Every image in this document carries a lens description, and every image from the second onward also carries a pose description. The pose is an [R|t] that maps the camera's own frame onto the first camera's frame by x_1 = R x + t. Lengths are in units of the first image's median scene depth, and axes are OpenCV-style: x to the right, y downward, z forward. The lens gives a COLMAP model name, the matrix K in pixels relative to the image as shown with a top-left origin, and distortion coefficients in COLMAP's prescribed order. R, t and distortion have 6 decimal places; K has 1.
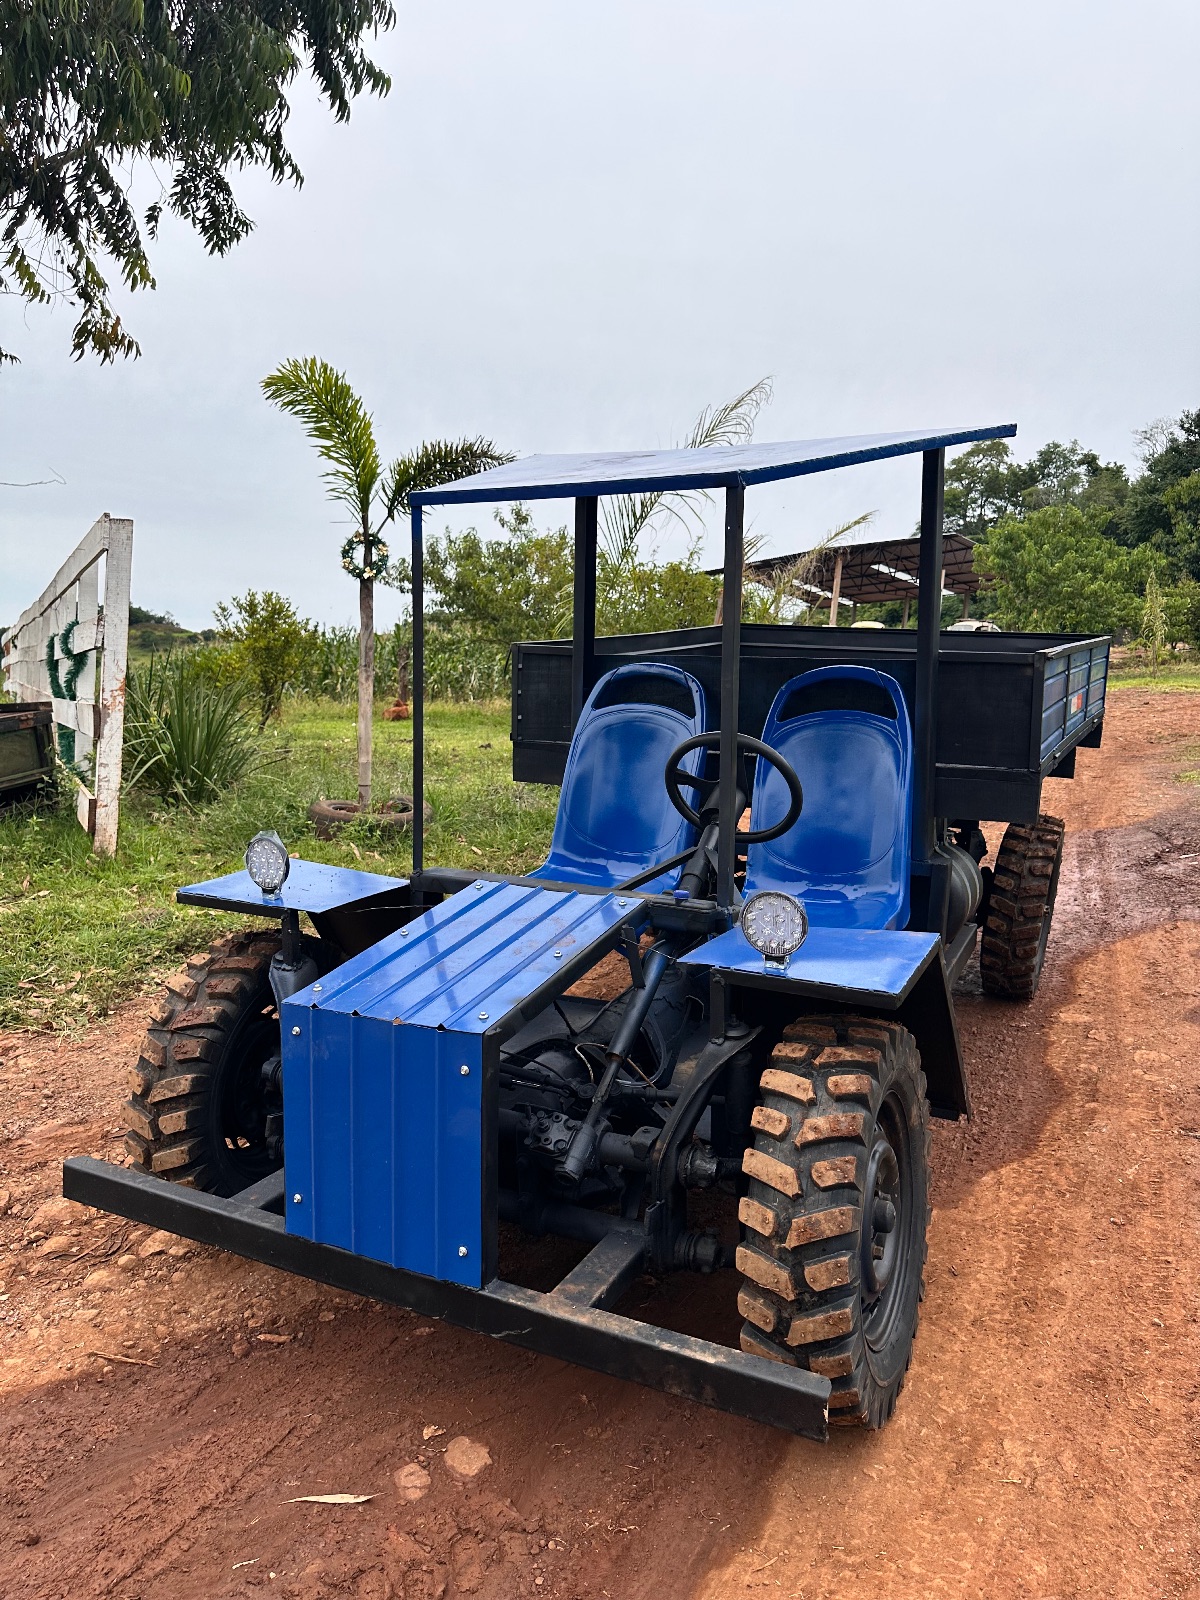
lens RADIAL K [[1145.9, 0, 596.7], [0, 1145.9, 804.0], [0, 0, 1]] dist [0.023985, -0.028254]
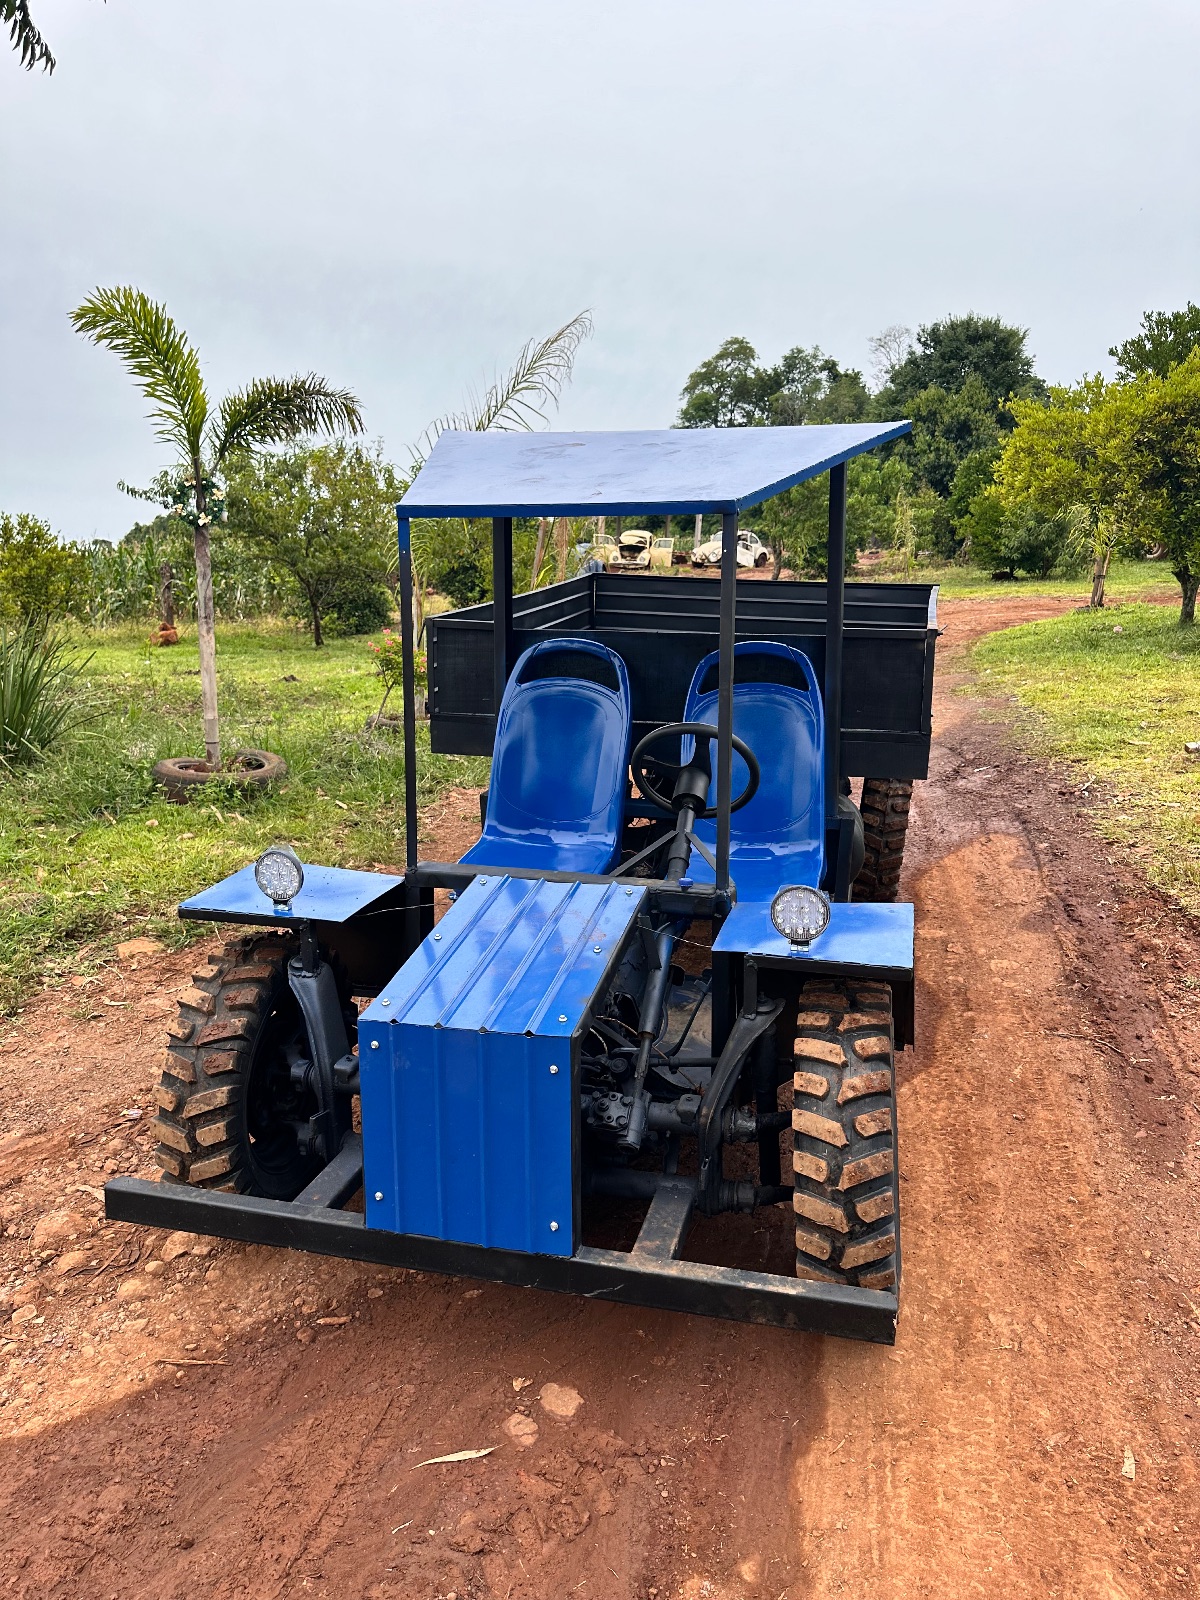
lens RADIAL K [[1143.8, 0, 602.4], [0, 1143.8, 806.9], [0, 0, 1]] dist [0.048182, -0.064874]
pose [[0.976826, -0.058961, 0.205753, -0.229341], [0.041181, 0.995121, 0.089656, -0.096231], [-0.210036, -0.079105, 0.974488, -0.057514]]
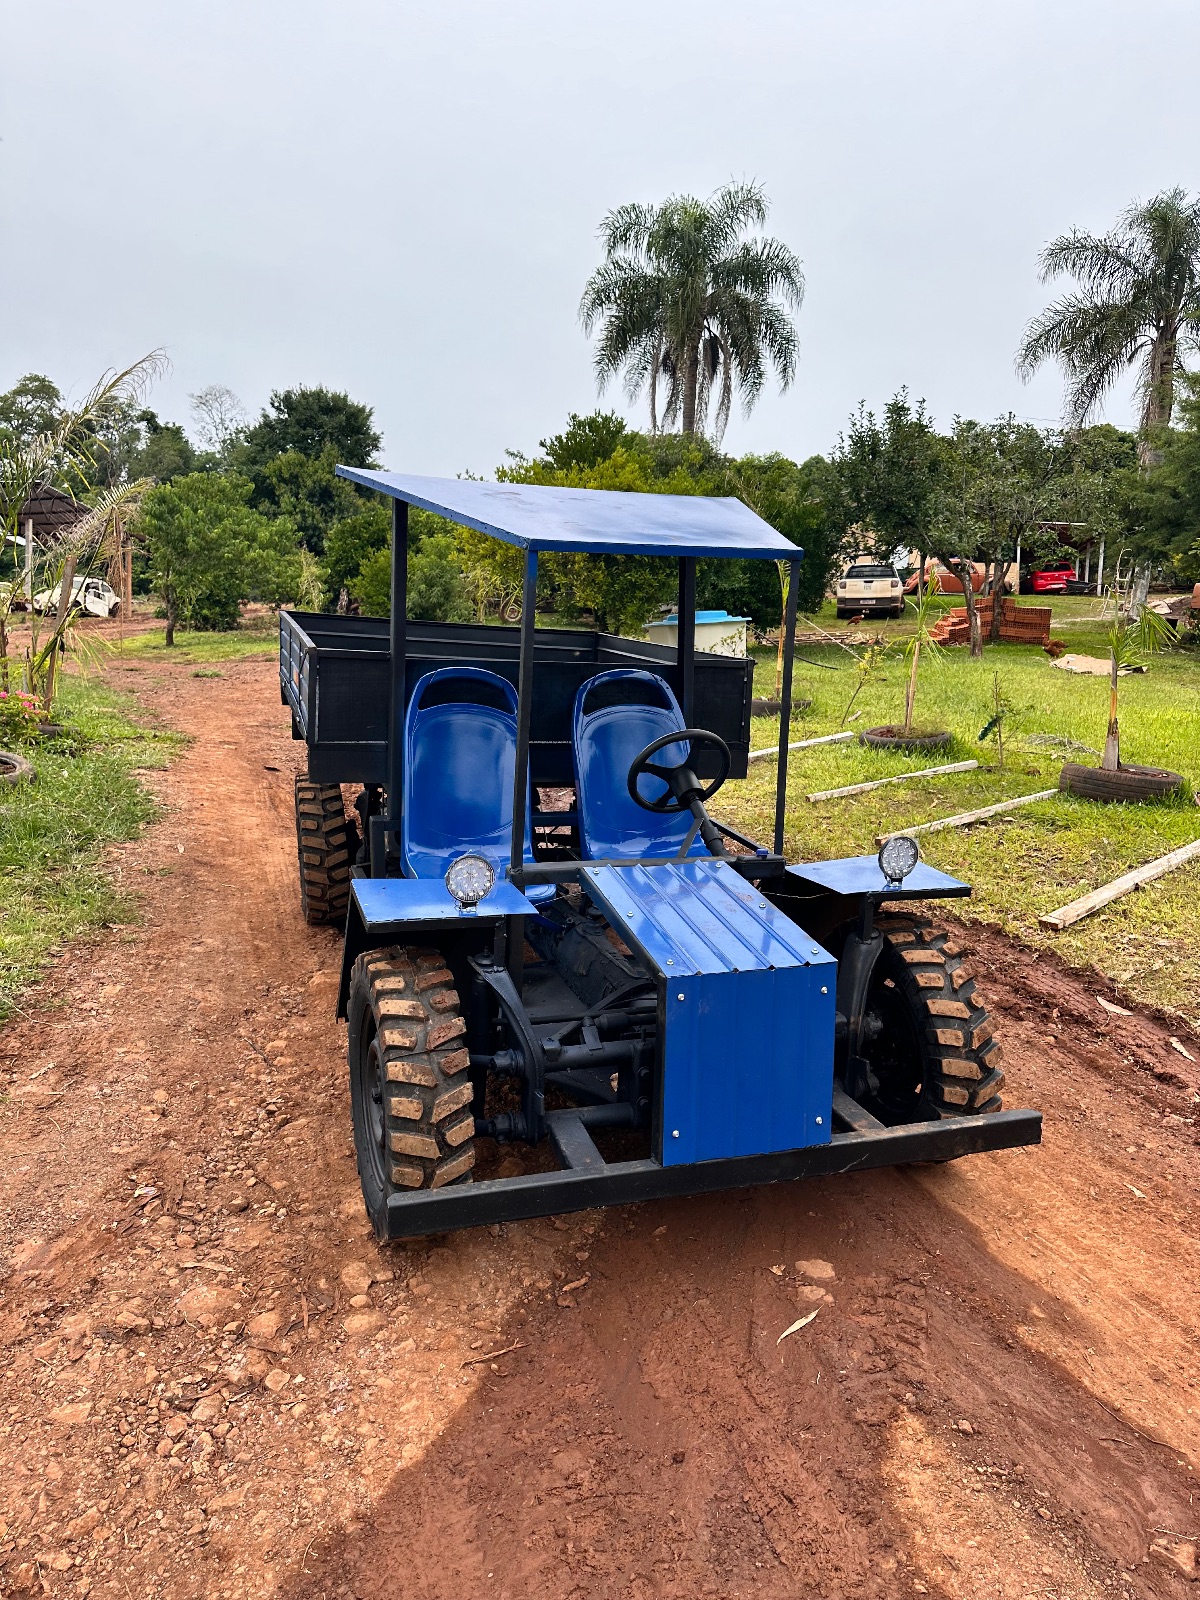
lens RADIAL K [[1151.0, 0, 601.4], [0, 1151.0, 801.7], [0, 0, 1]] dist [0.072872, -0.135492]
pose [[0.699874, -0.103659, 0.706705, -1.028313], [0.077901, 0.994589, 0.068738, -0.088768], [-0.710006, 0.006945, 0.704162, 0.169465]]
